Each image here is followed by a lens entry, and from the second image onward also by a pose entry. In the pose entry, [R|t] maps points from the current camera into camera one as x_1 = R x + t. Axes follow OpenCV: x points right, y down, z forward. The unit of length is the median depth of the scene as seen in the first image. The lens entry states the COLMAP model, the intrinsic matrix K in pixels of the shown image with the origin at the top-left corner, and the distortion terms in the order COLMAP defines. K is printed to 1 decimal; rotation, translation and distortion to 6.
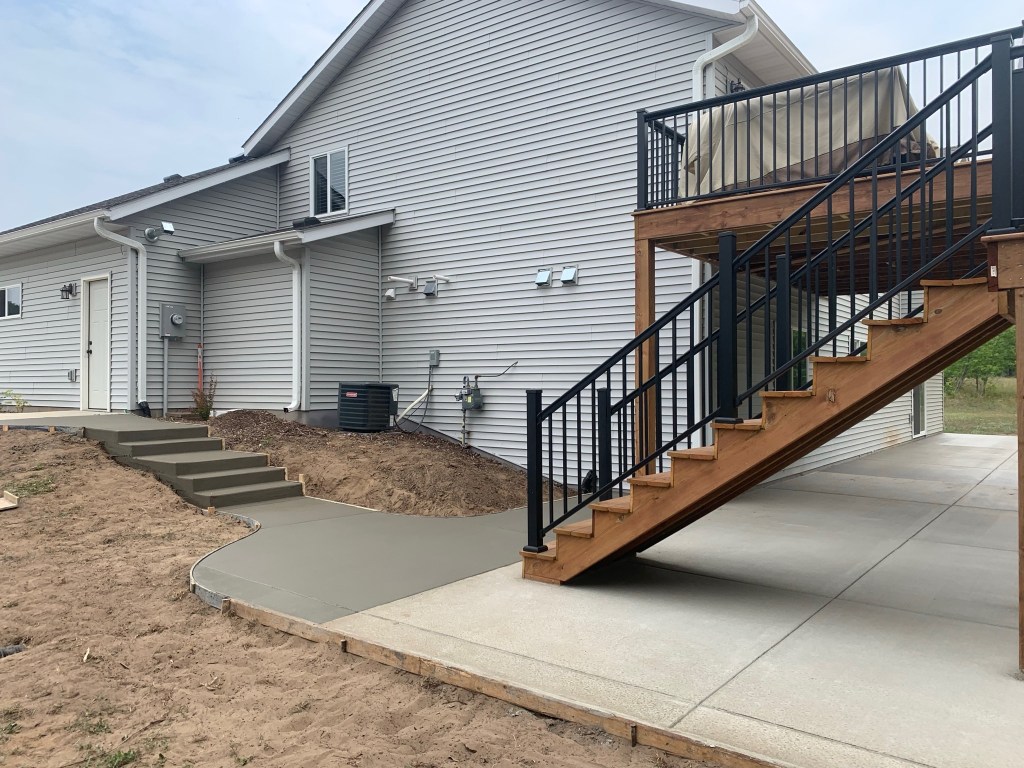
lens RADIAL K [[780.5, 0, 513.0], [0, 780.5, 386.8], [0, 0, 1]] dist [0.014530, -0.025461]
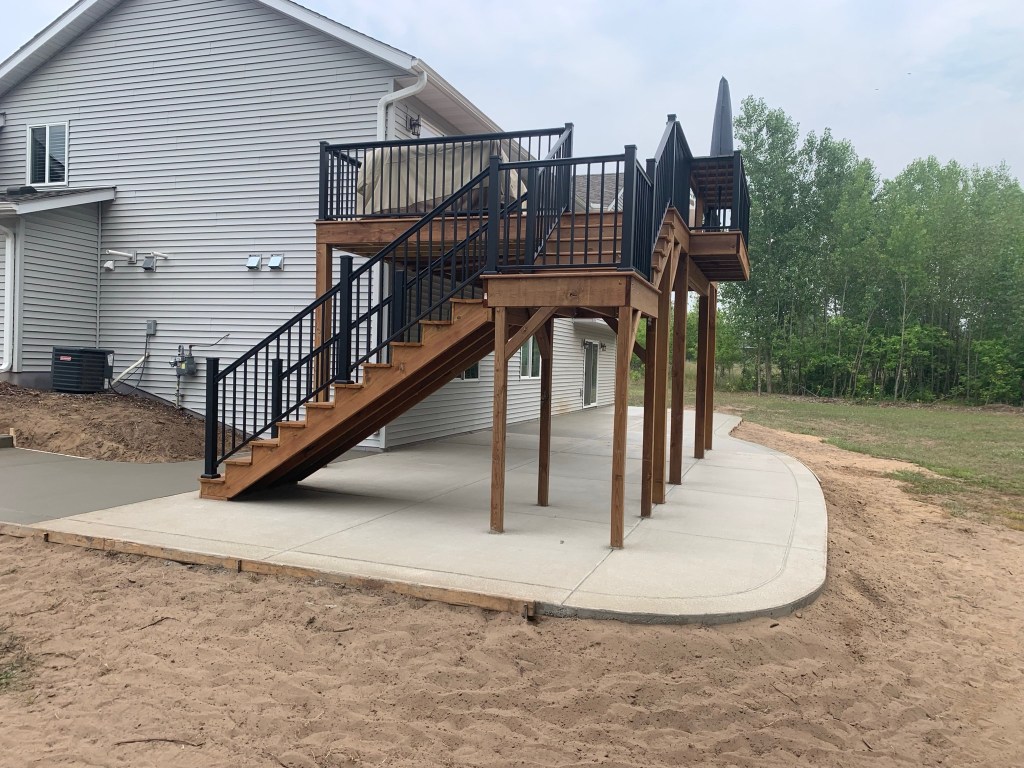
lens RADIAL K [[780.5, 0, 511.3], [0, 780.5, 378.3], [0, 0, 1]] dist [0.014530, -0.025461]
pose [[0.953752, 0.023332, 0.299688, 0.078930], [-0.030038, 0.999390, 0.017789, -0.000416], [-0.299090, -0.025968, 0.953871, -0.298930]]
